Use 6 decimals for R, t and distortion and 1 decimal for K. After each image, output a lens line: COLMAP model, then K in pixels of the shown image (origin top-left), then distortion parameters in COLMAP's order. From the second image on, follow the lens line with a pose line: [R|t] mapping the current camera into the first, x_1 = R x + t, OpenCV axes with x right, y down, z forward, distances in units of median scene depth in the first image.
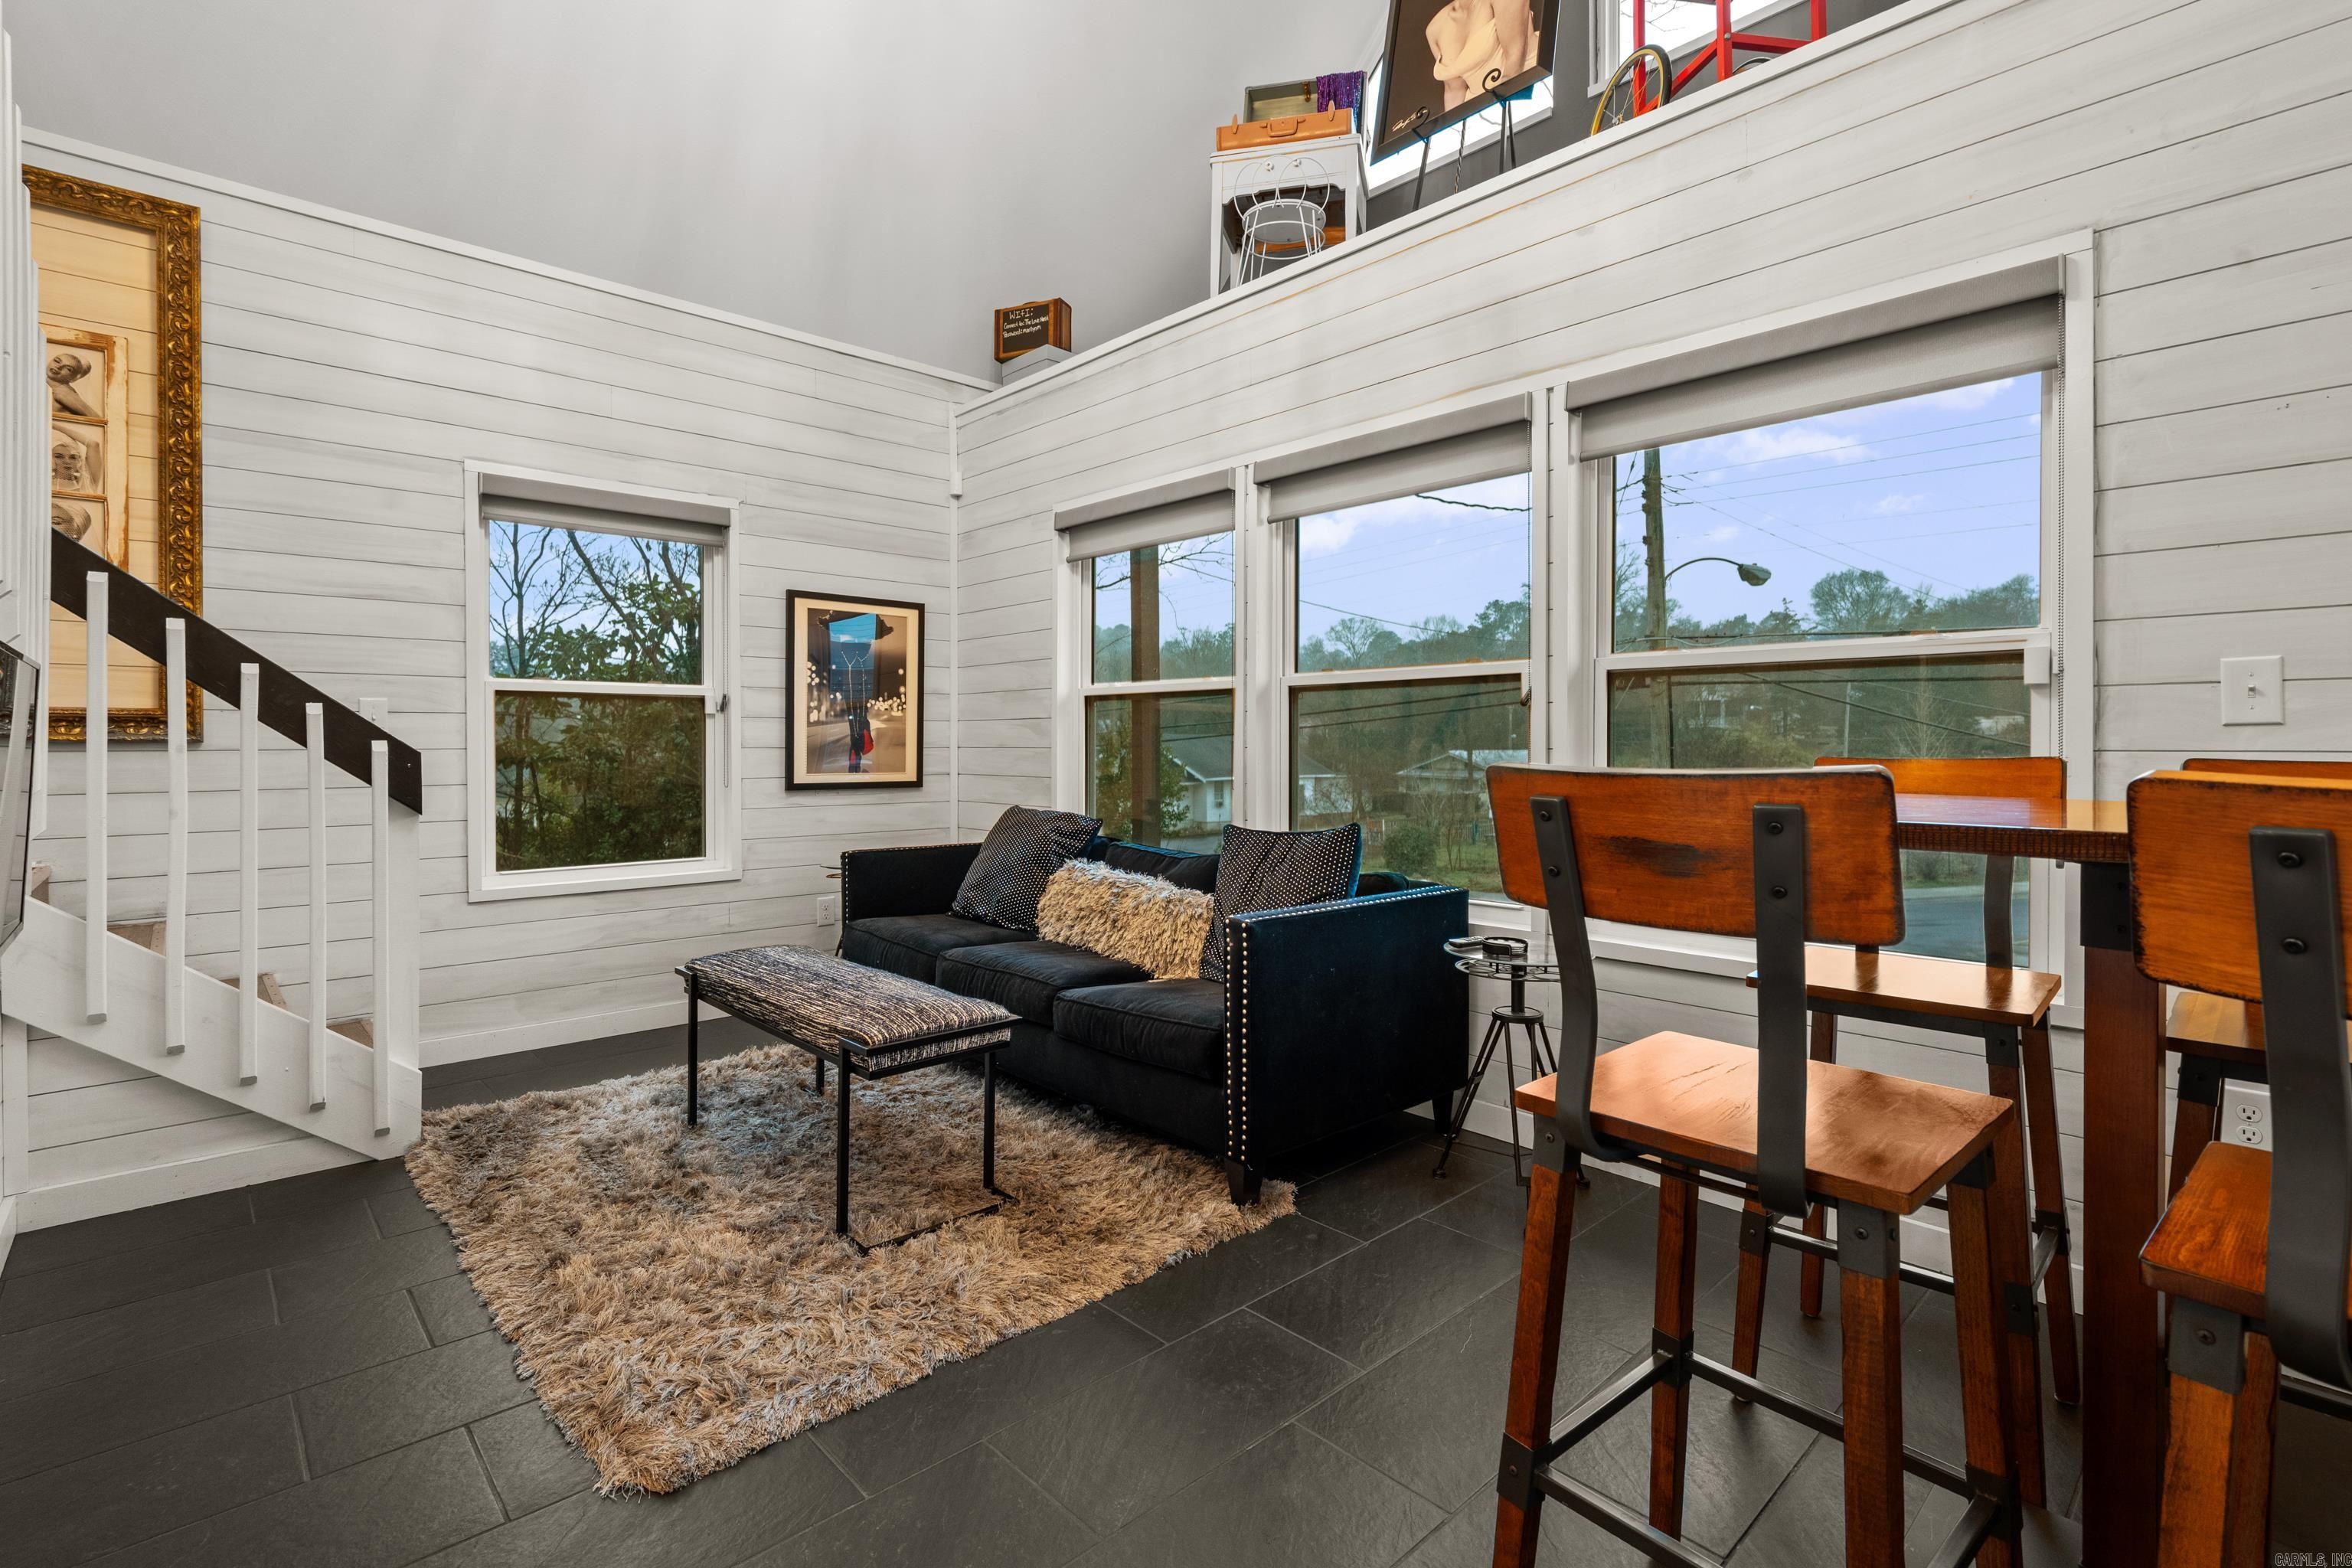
lens RADIAL K [[1084.4, 0, 1173.9], [0, 1084.4, 748.4], [0, 0, 1]] dist [-0.002444, 0.000815]
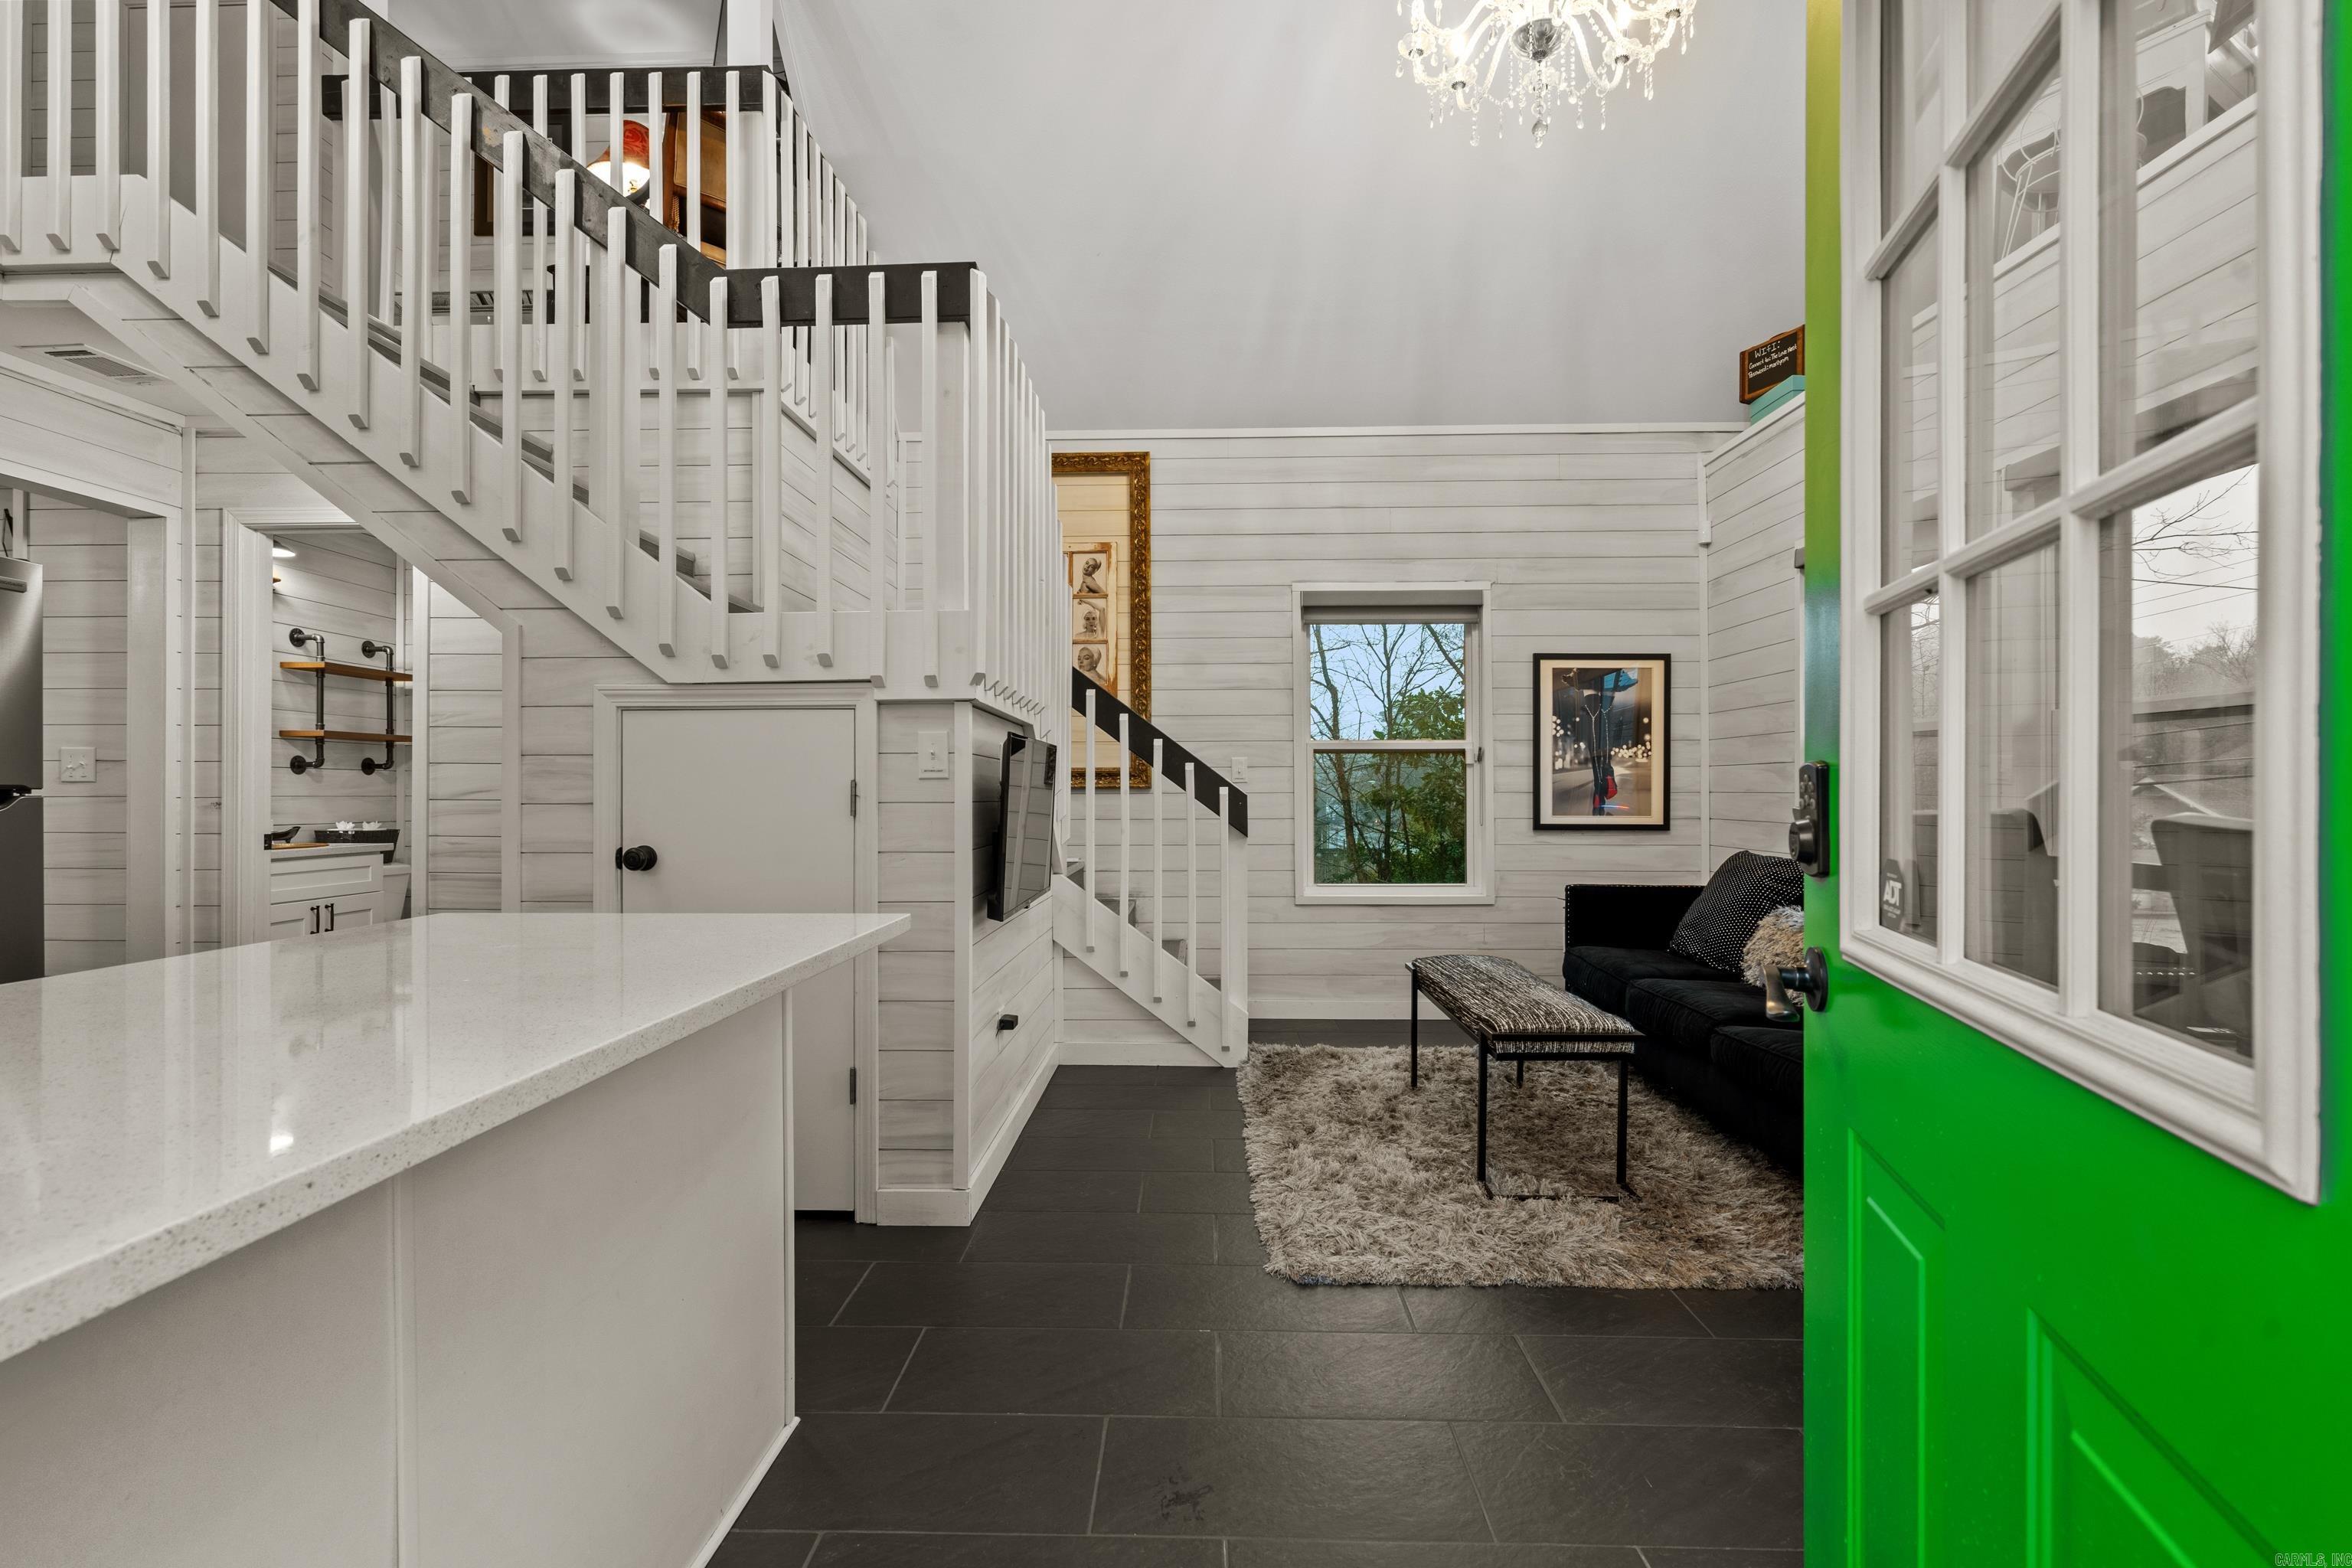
lens RADIAL K [[1065.3, 0, 1170.5], [0, 1065.3, 788.6], [0, 0, 1]] dist [-0.000461, 0.000305]
pose [[0.715487, -0.001172, -0.698625, 0.221762], [-0.002155, 0.999990, -0.003885, 0.000788], [0.698622, 0.004285, 0.715478, -0.097813]]
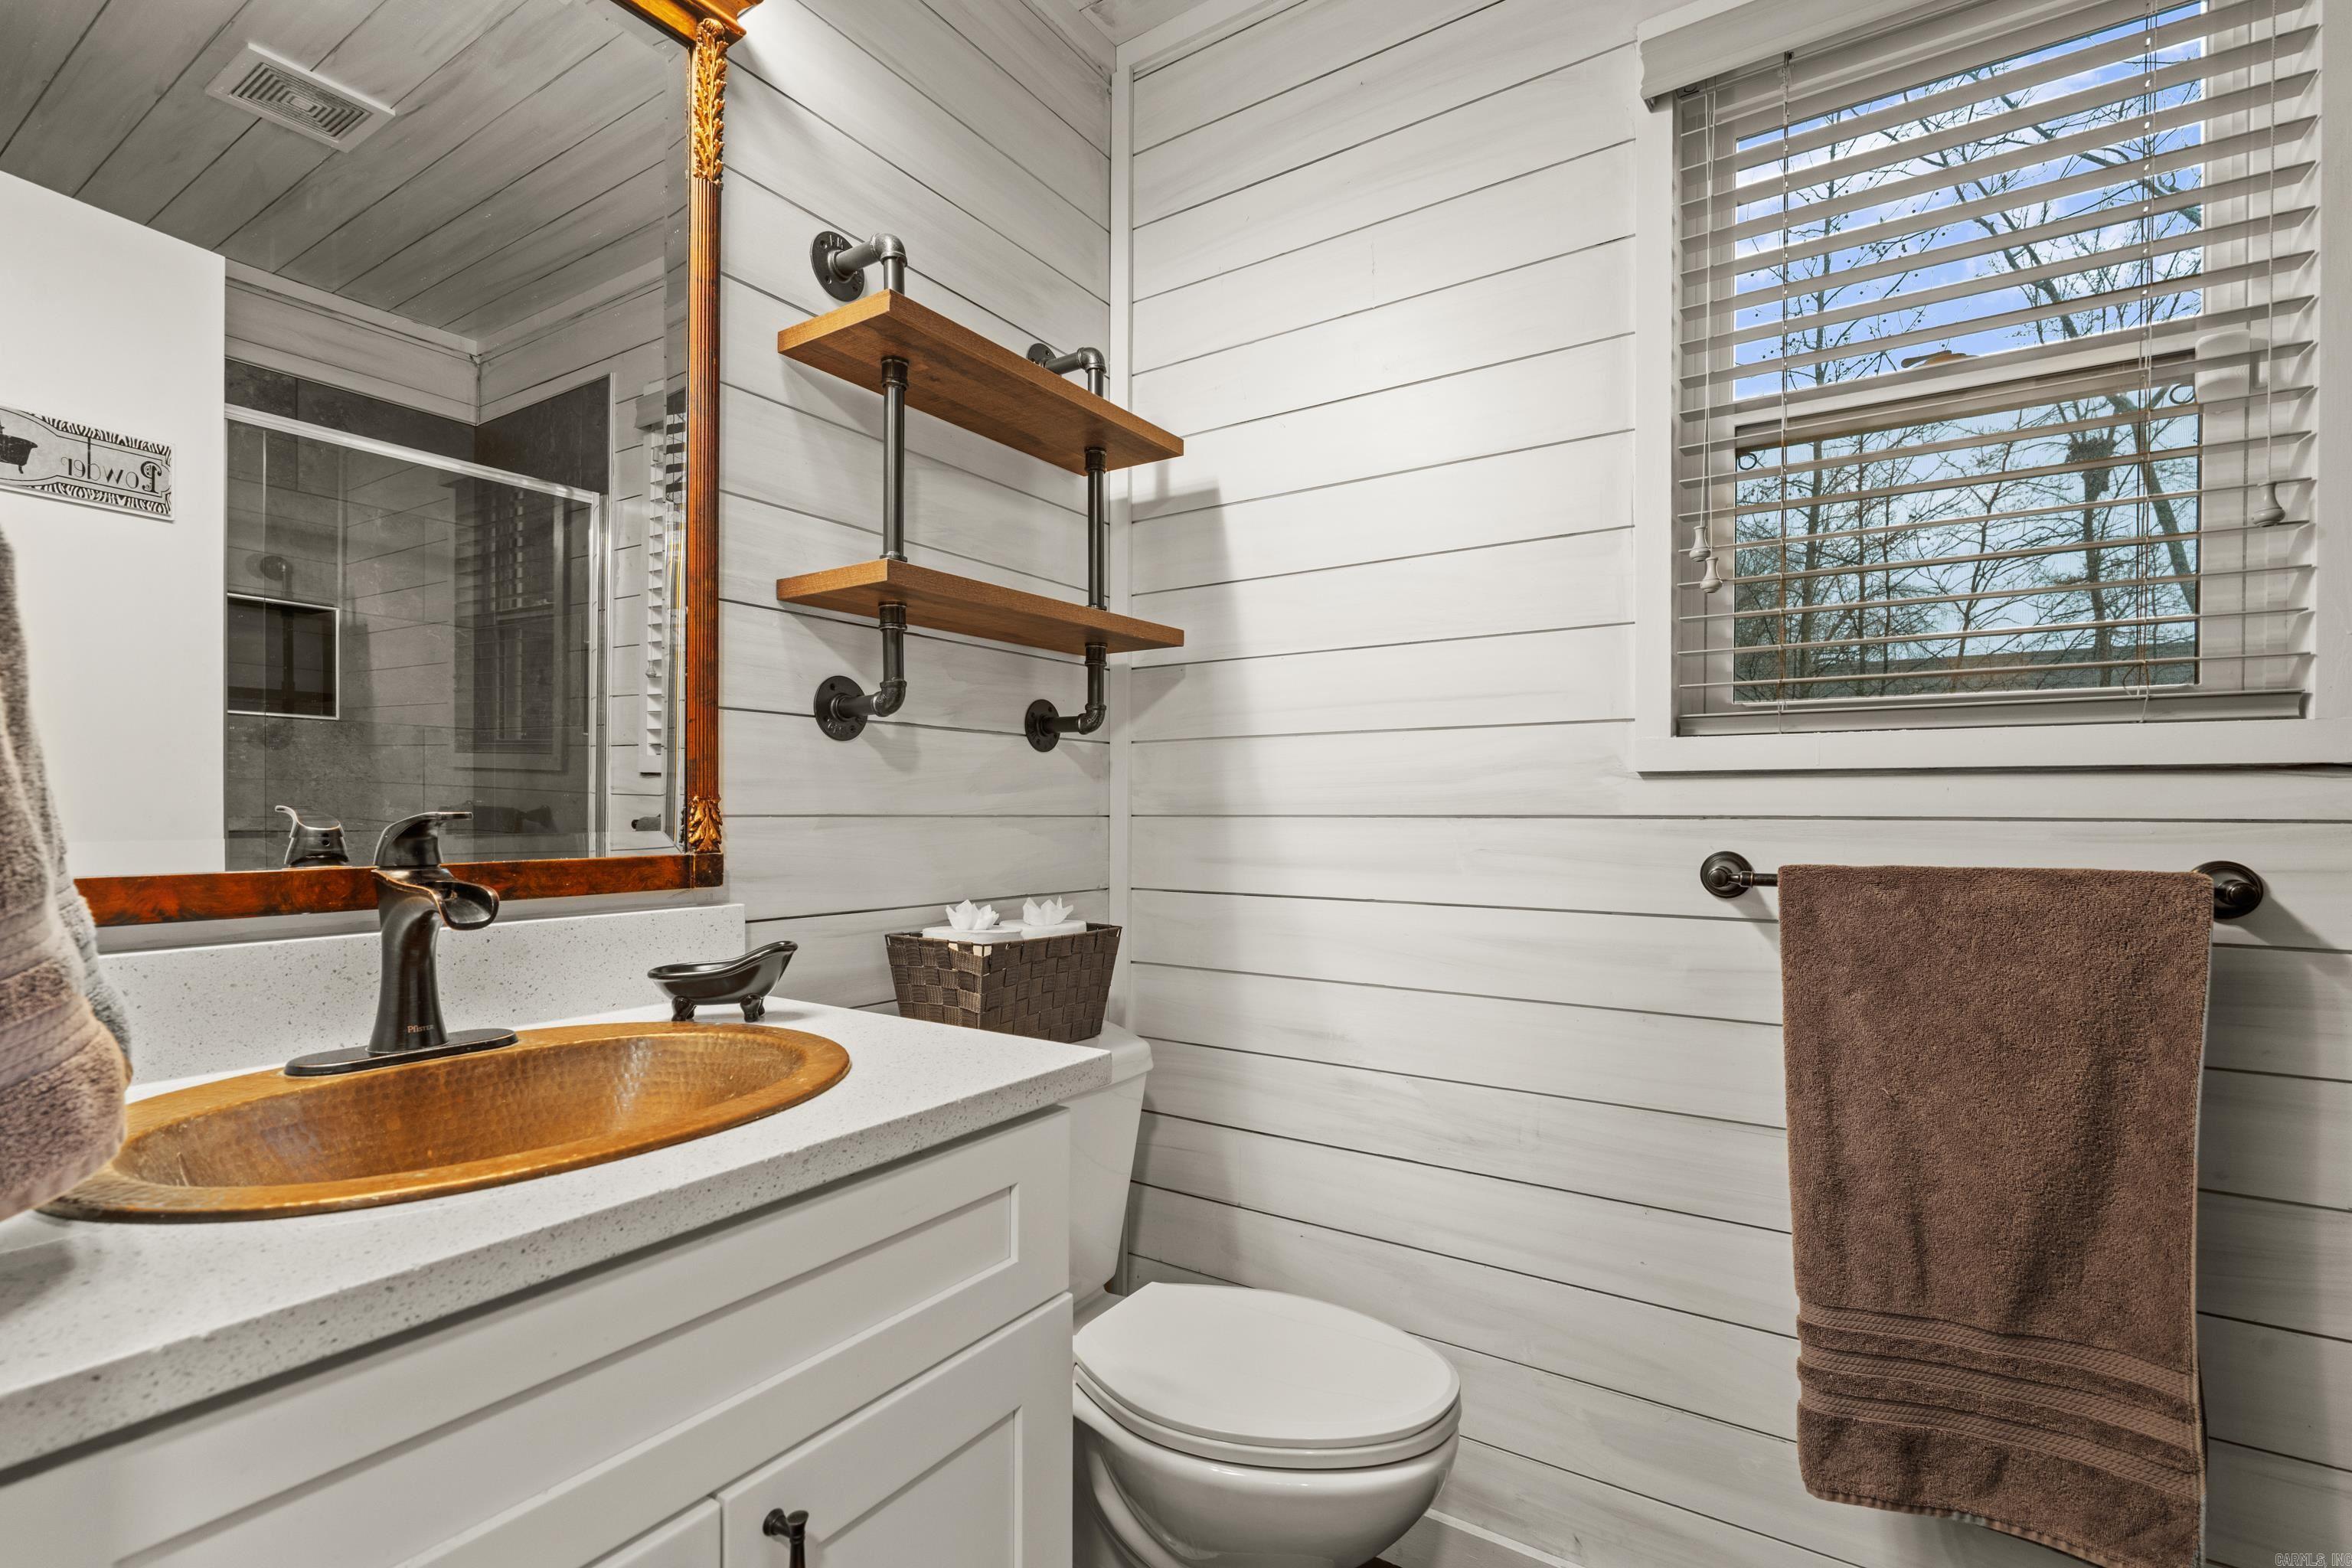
lens RADIAL K [[1065.3, 0, 1170.5], [0, 1065.3, 788.6], [0, 0, 1]] dist [-0.000461, 0.000305]
pose [[0.242109, -0.009802, -0.970200, -1.130950], [-0.002743, 0.999938, -0.010787, 0.001180], [0.970245, 0.005273, 0.242067, 0.122639]]
